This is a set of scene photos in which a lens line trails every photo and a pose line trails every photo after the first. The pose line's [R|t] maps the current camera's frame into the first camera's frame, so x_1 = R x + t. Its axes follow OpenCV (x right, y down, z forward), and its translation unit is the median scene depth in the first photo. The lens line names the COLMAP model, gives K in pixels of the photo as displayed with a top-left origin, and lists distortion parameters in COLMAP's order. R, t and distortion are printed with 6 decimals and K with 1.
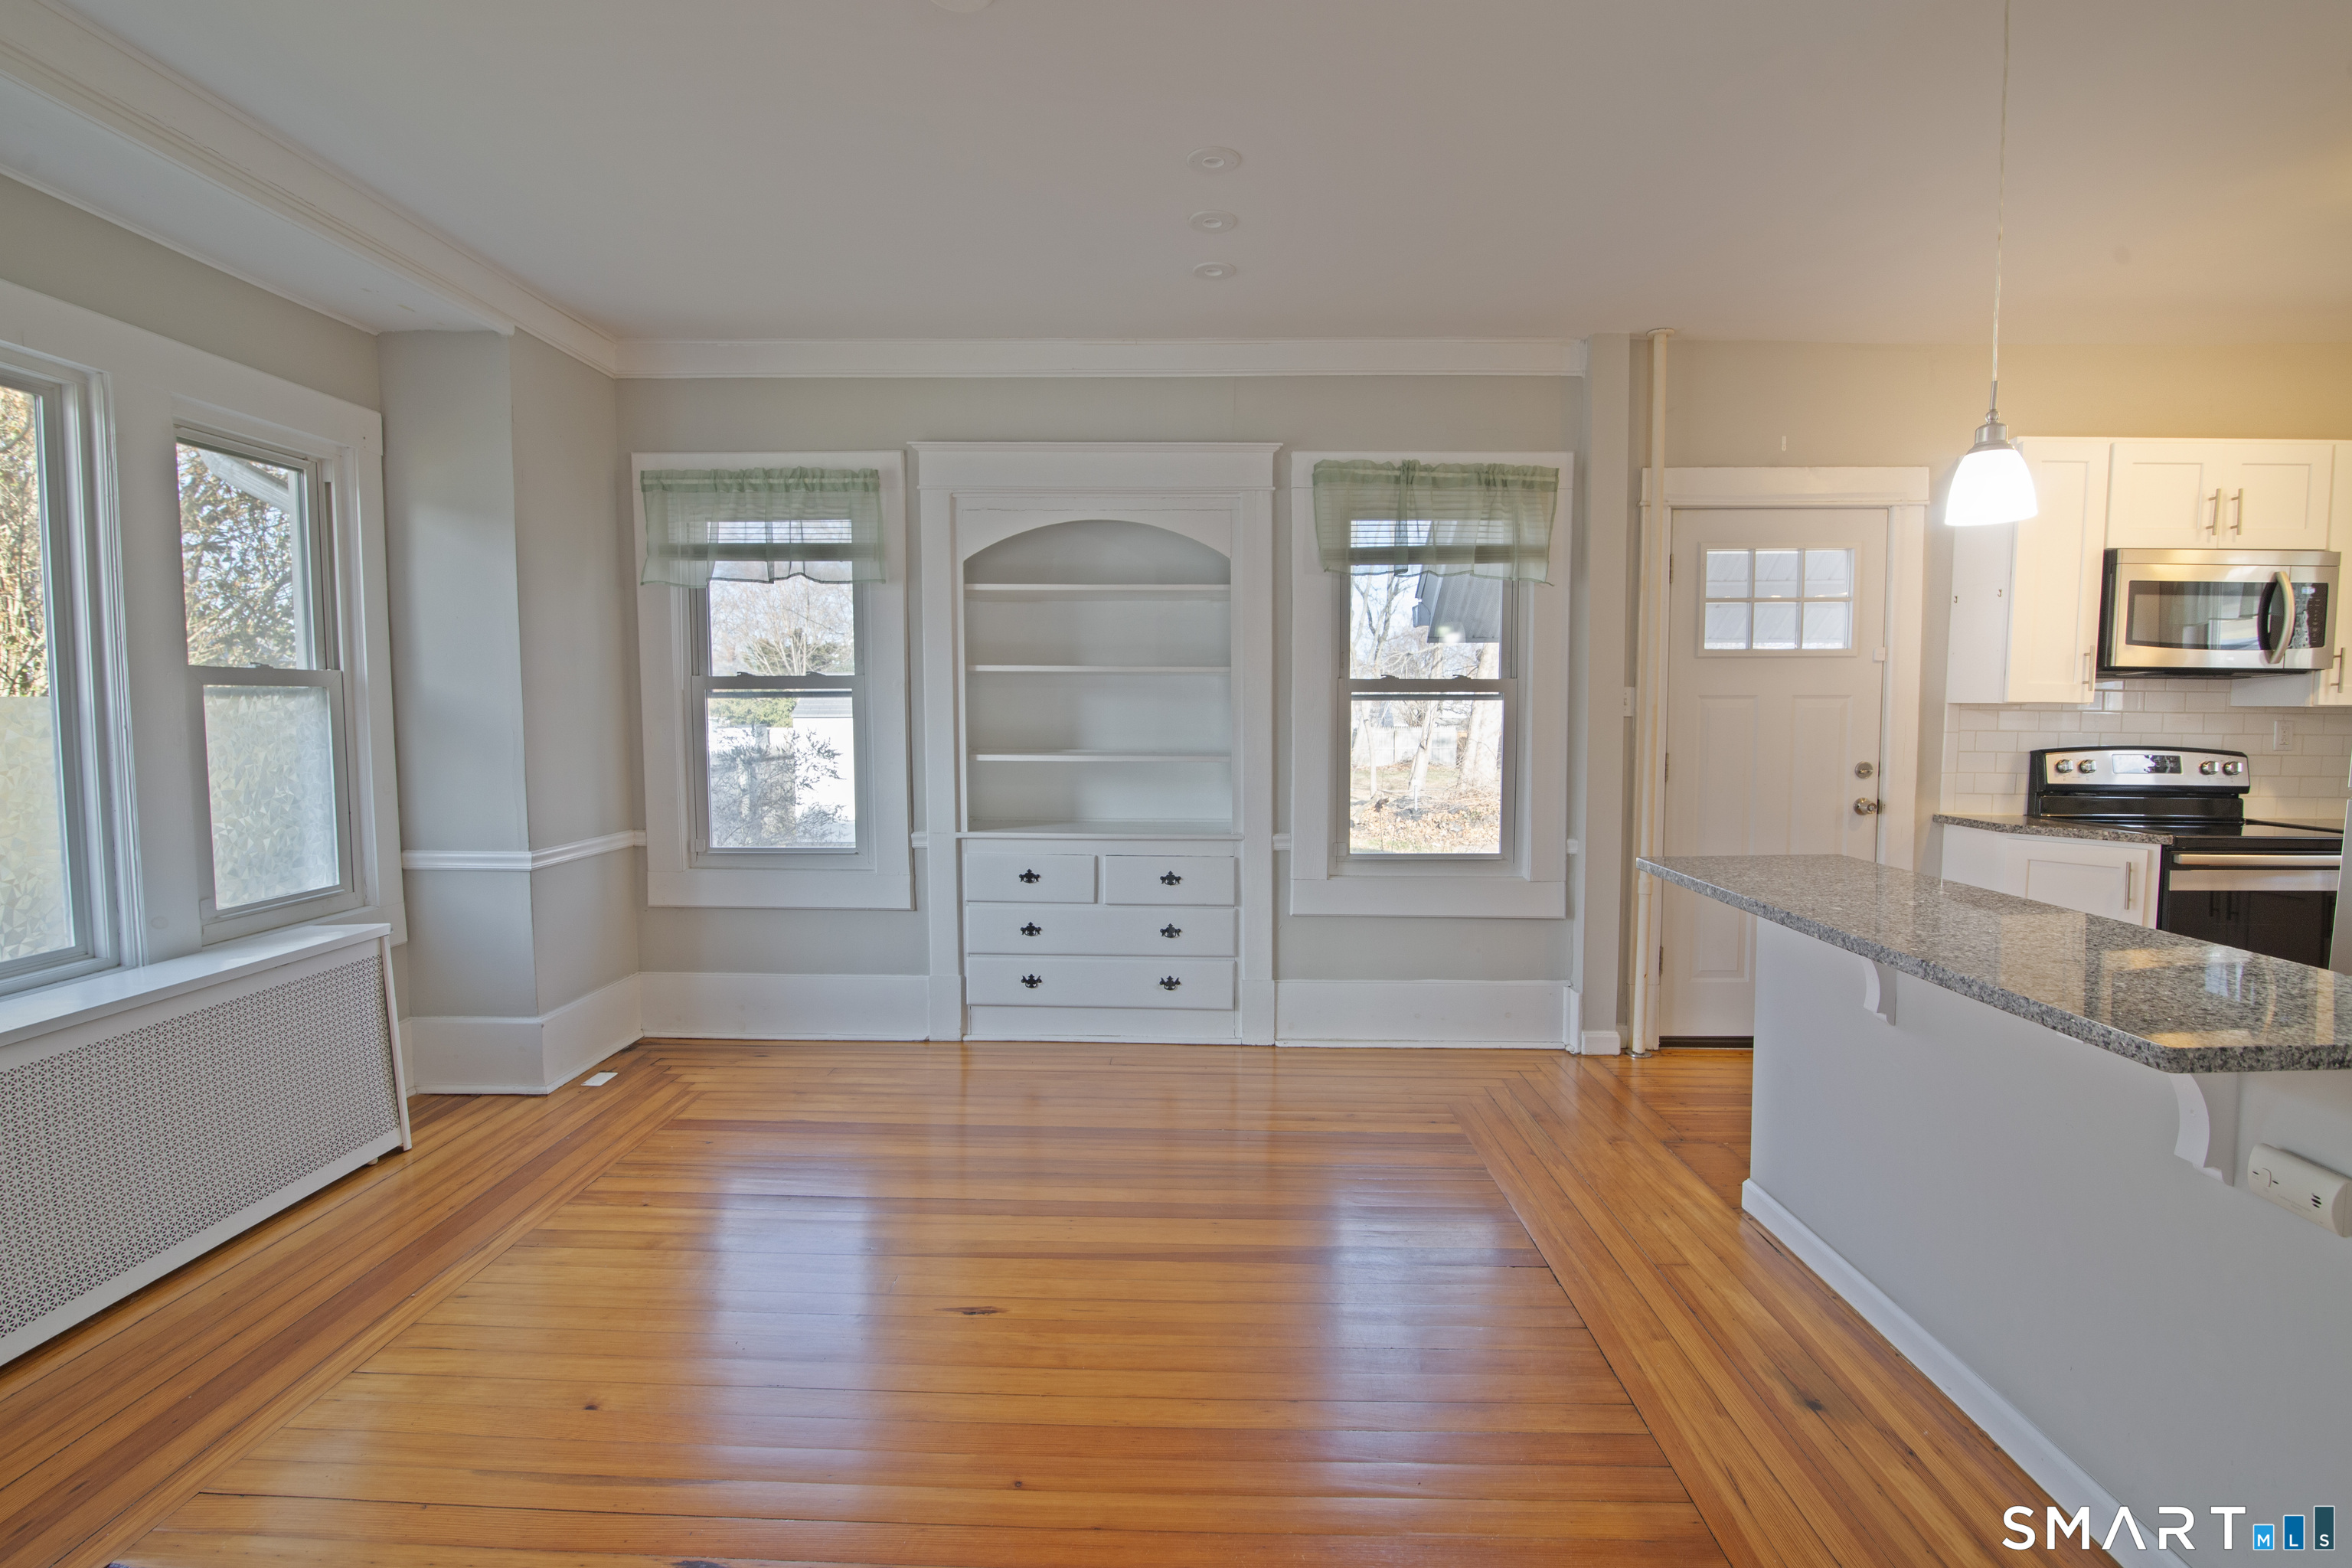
lens RADIAL K [[1080.5, 0, 1180.1], [0, 1080.5, 773.3], [0, 0, 1]] dist [-0.002839, -0.000218]
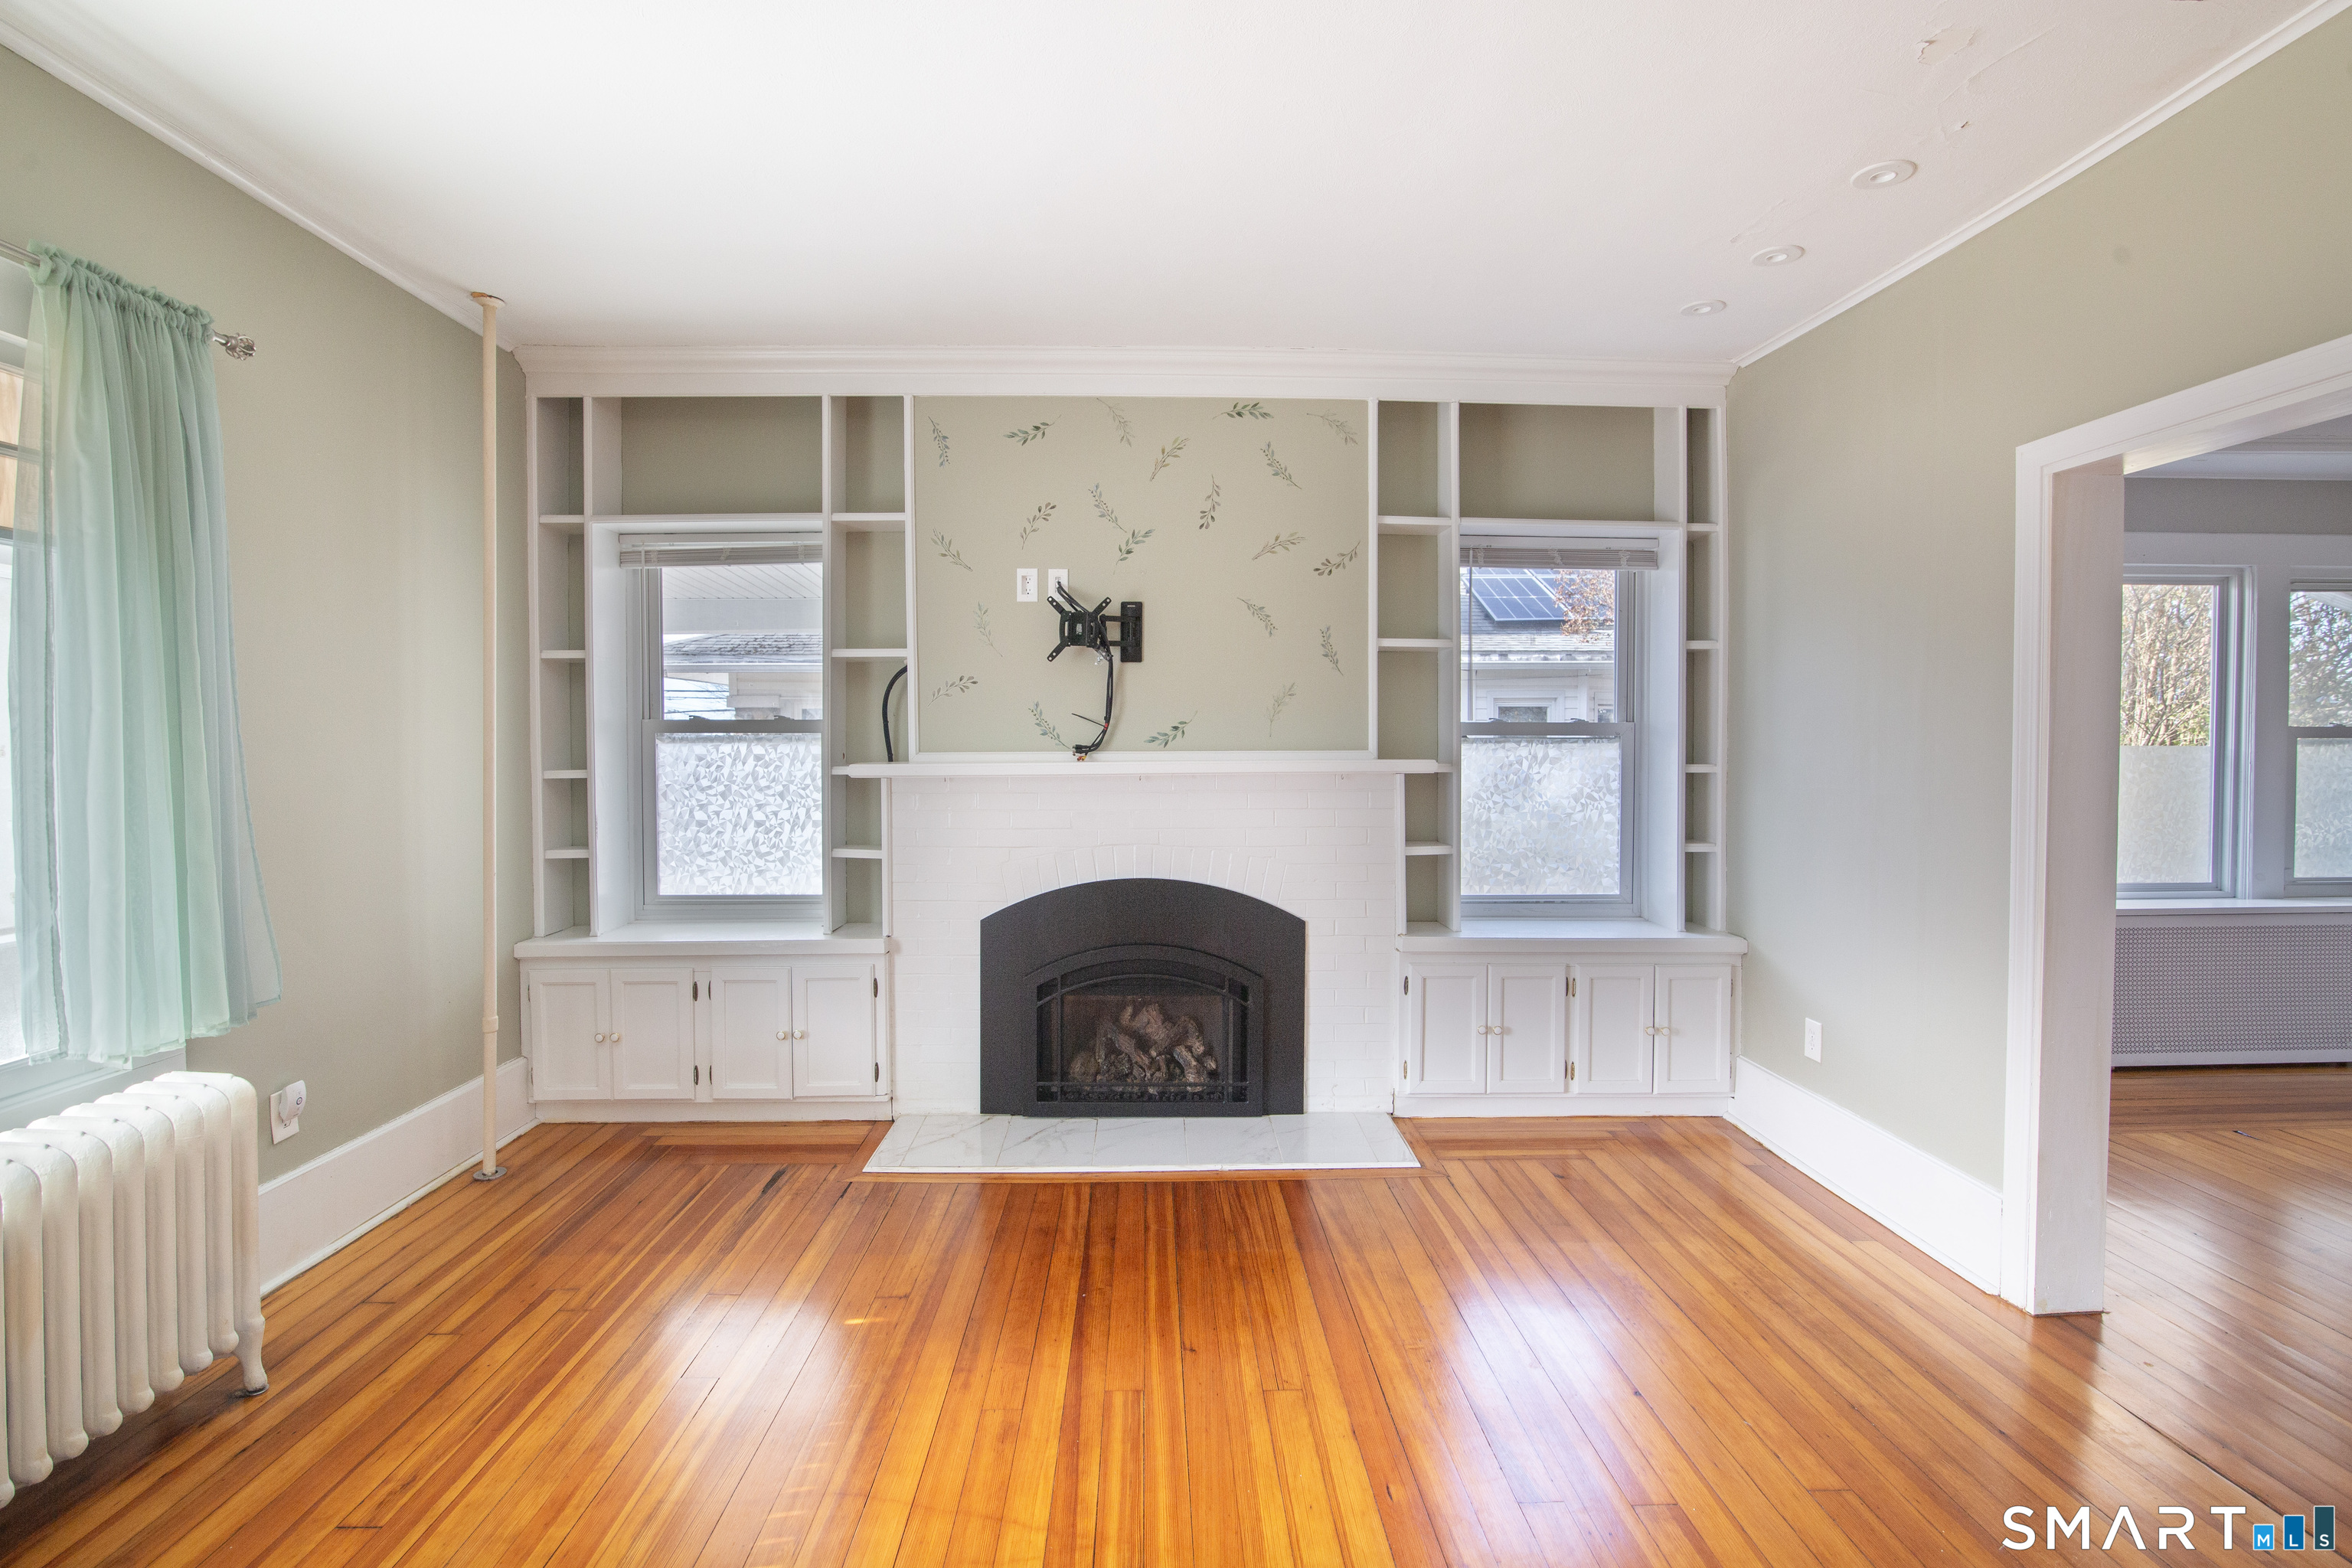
lens RADIAL K [[1080.4, 0, 1166.4], [0, 1080.4, 766.7], [0, 0, 1]] dist [-0.001325, 0.000106]
pose [[0.045612, 0.023750, -0.998677, 0.561164], [-0.065203, 0.997656, 0.020748, 0.032913], [0.996829, 0.064170, 0.047054, -0.676371]]
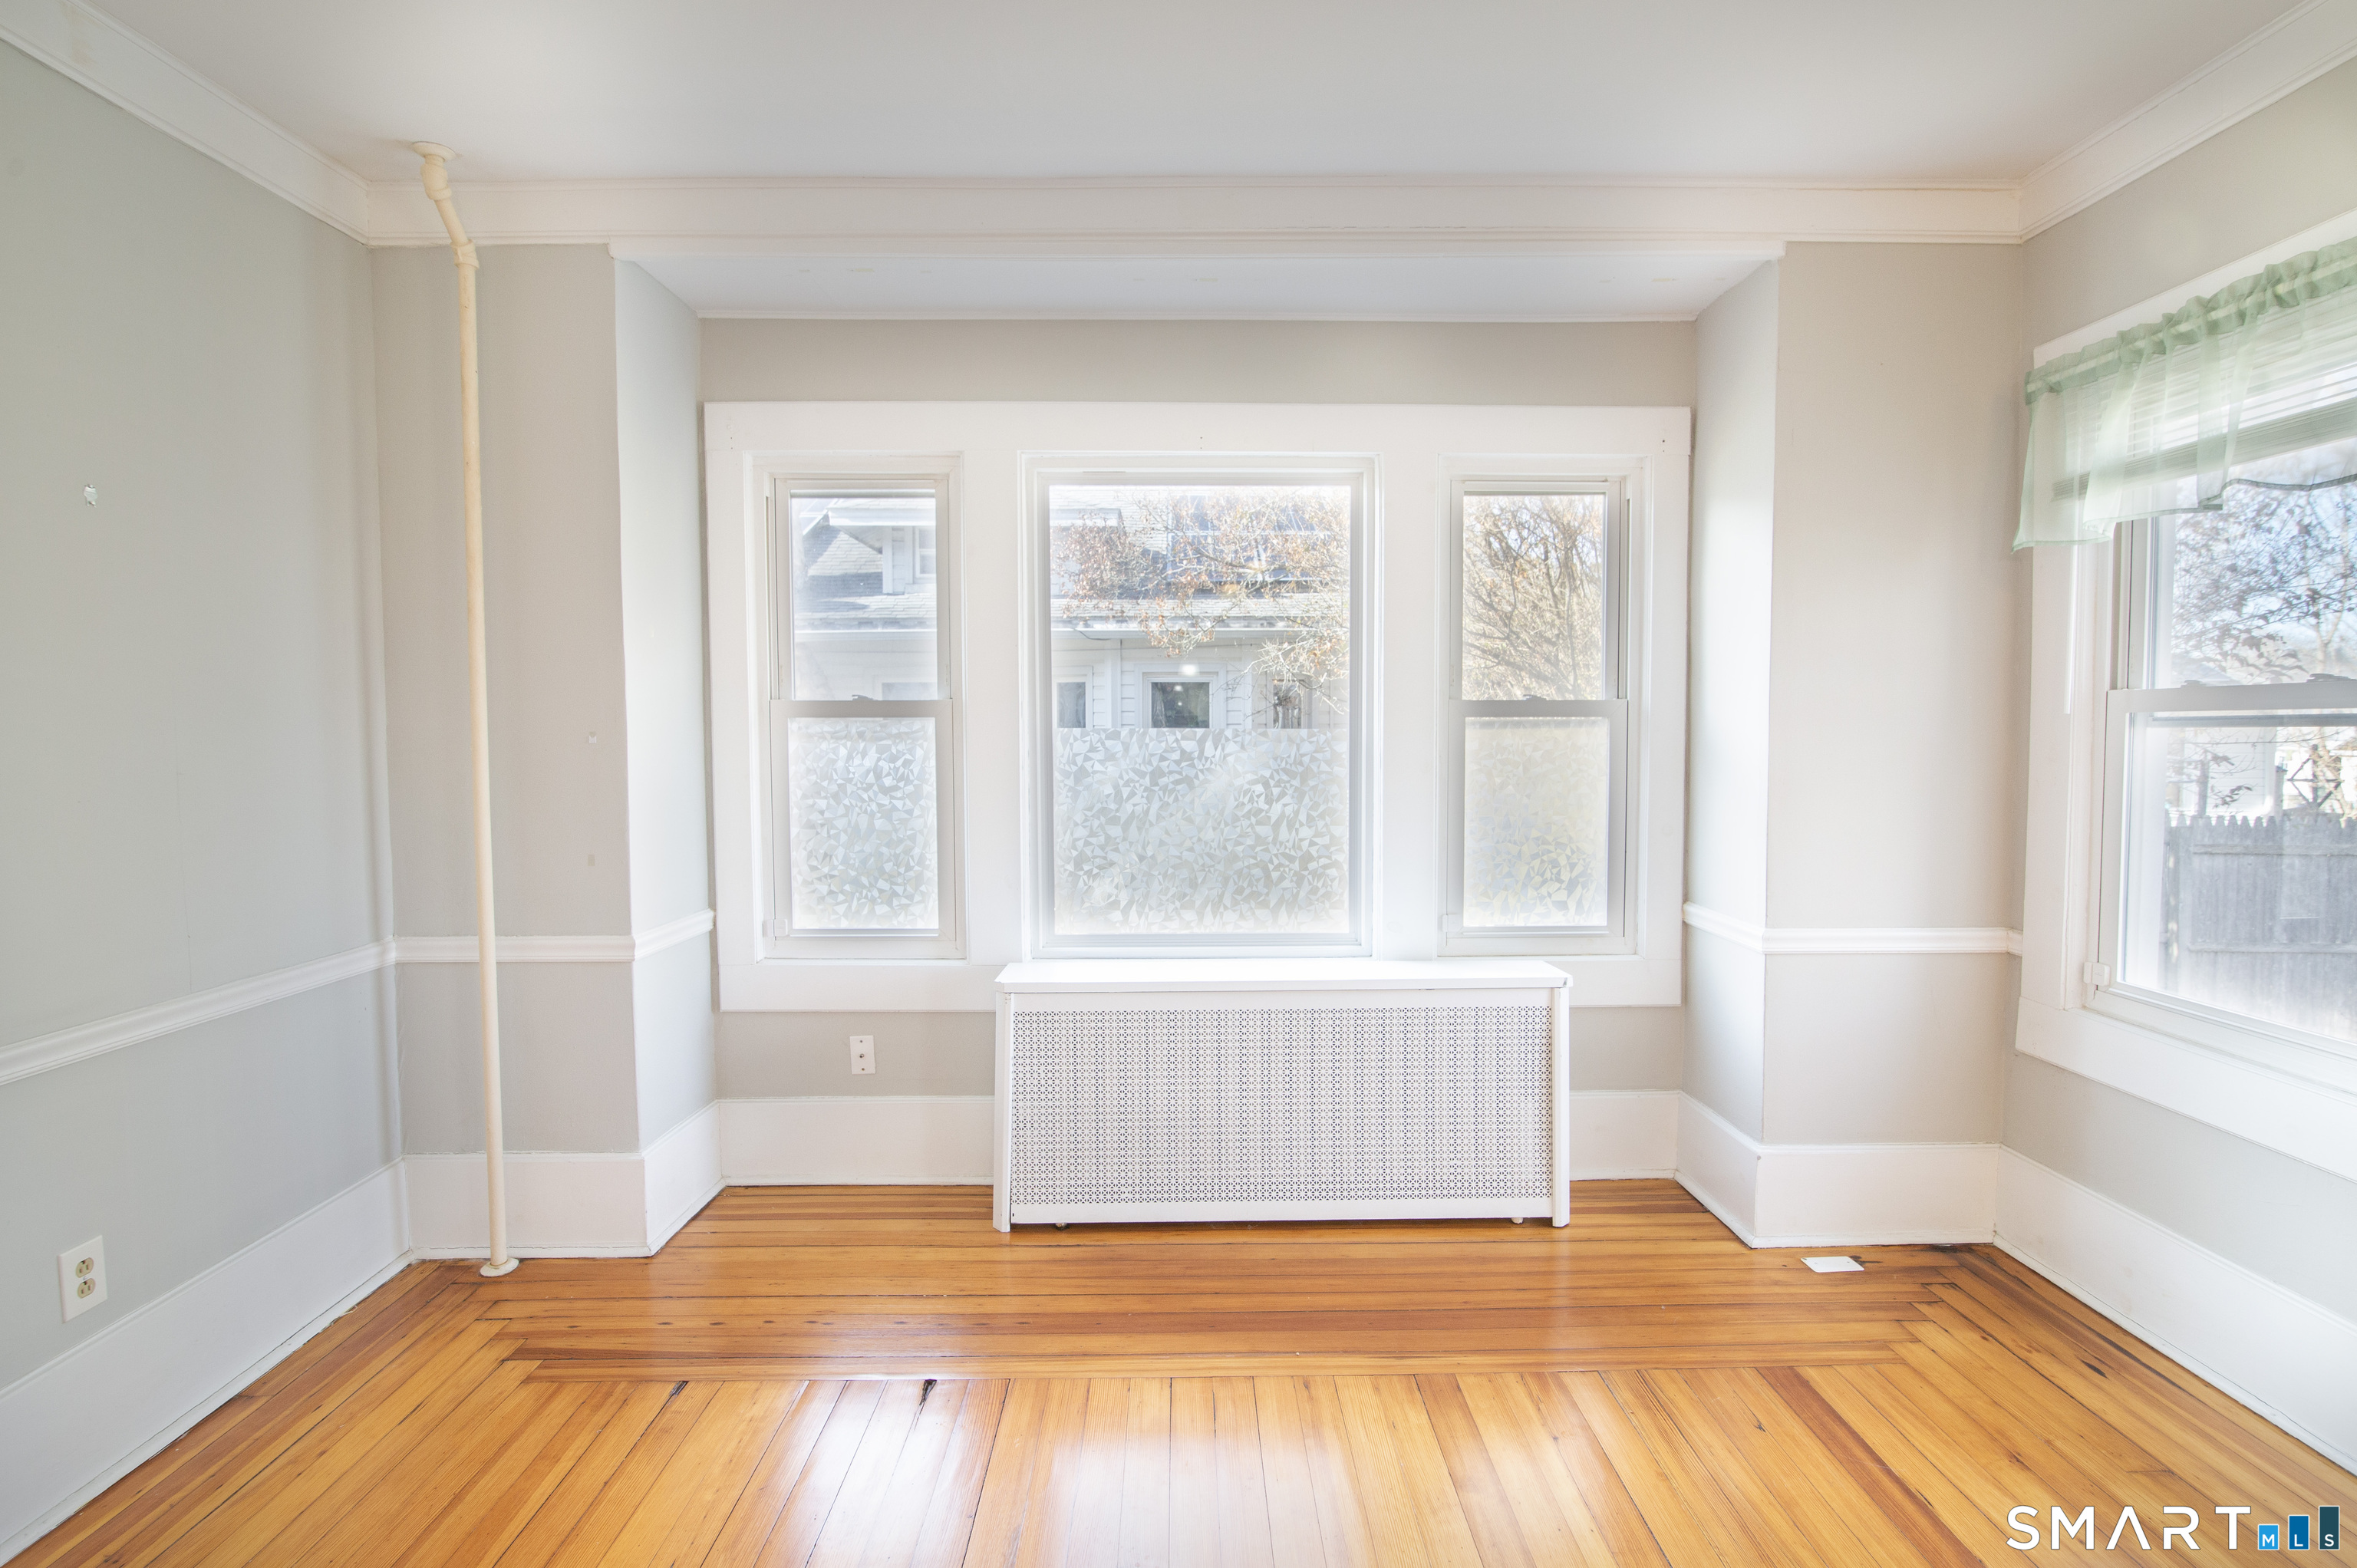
lens RADIAL K [[1120.7, 0, 1178.5], [0, 1120.7, 784.0], [0, 0, 1]] dist [-0.003187, -0.000601]
pose [[0.048847, 0.051451, -0.997480, 0.170585], [-0.063361, 0.996821, 0.048314, -0.042871], [0.996795, 0.060841, 0.051951, 0.548849]]
